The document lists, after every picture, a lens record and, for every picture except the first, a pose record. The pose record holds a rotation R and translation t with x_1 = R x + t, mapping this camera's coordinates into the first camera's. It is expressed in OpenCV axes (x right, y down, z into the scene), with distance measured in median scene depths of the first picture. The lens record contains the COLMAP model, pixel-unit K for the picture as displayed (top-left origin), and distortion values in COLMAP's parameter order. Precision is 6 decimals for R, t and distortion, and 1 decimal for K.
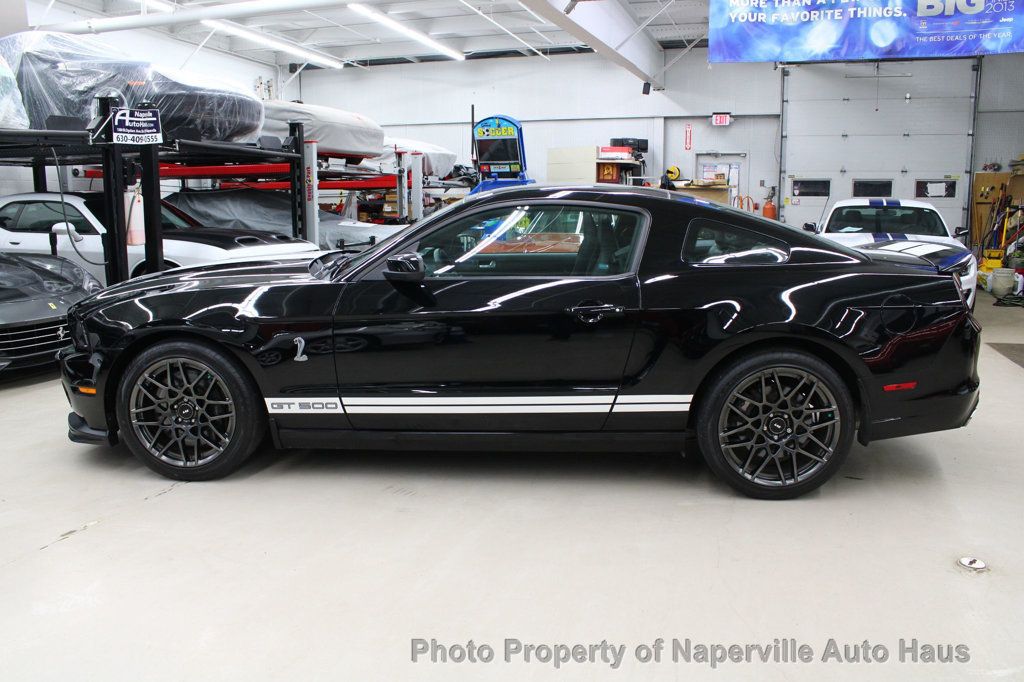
lens RADIAL K [[811.6, 0, 548.4], [0, 811.6, 339.7], [0, 0, 1]] dist [-0.120249, 0.058305]
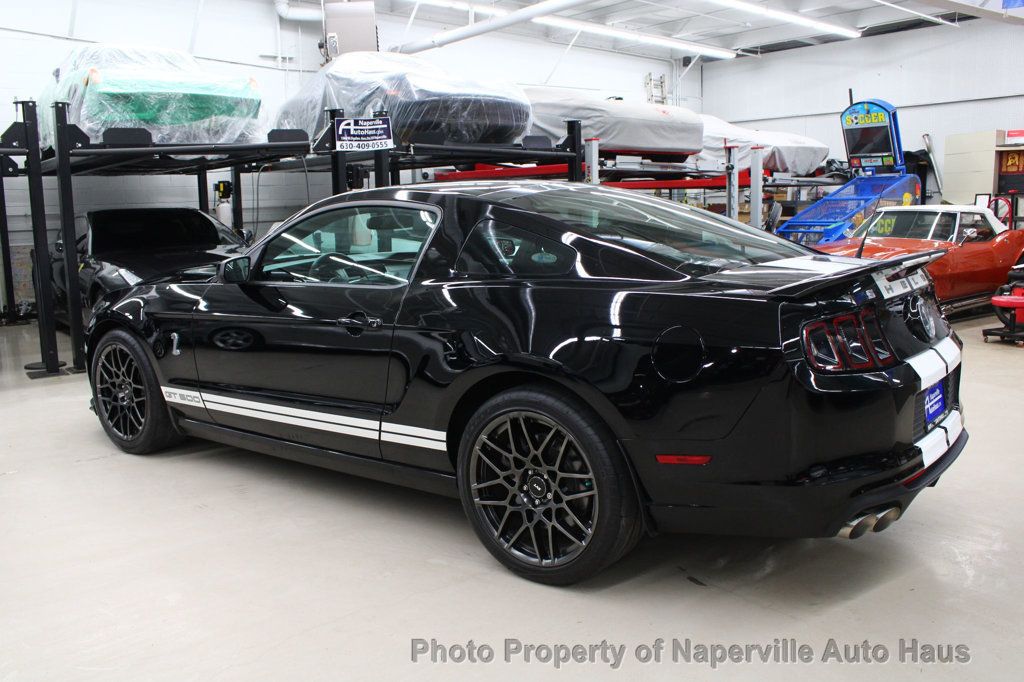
lens RADIAL K [[869.1, 0, 512.0], [0, 869.1, 341.0], [0, 0, 1]] dist [-0.137974, 0.119264]
pose [[0.835592, 0.069074, -0.544991, 0.270210], [-0.074206, 0.997163, 0.012610, -0.015578], [0.544316, 0.029905, 0.838347, 0.109943]]
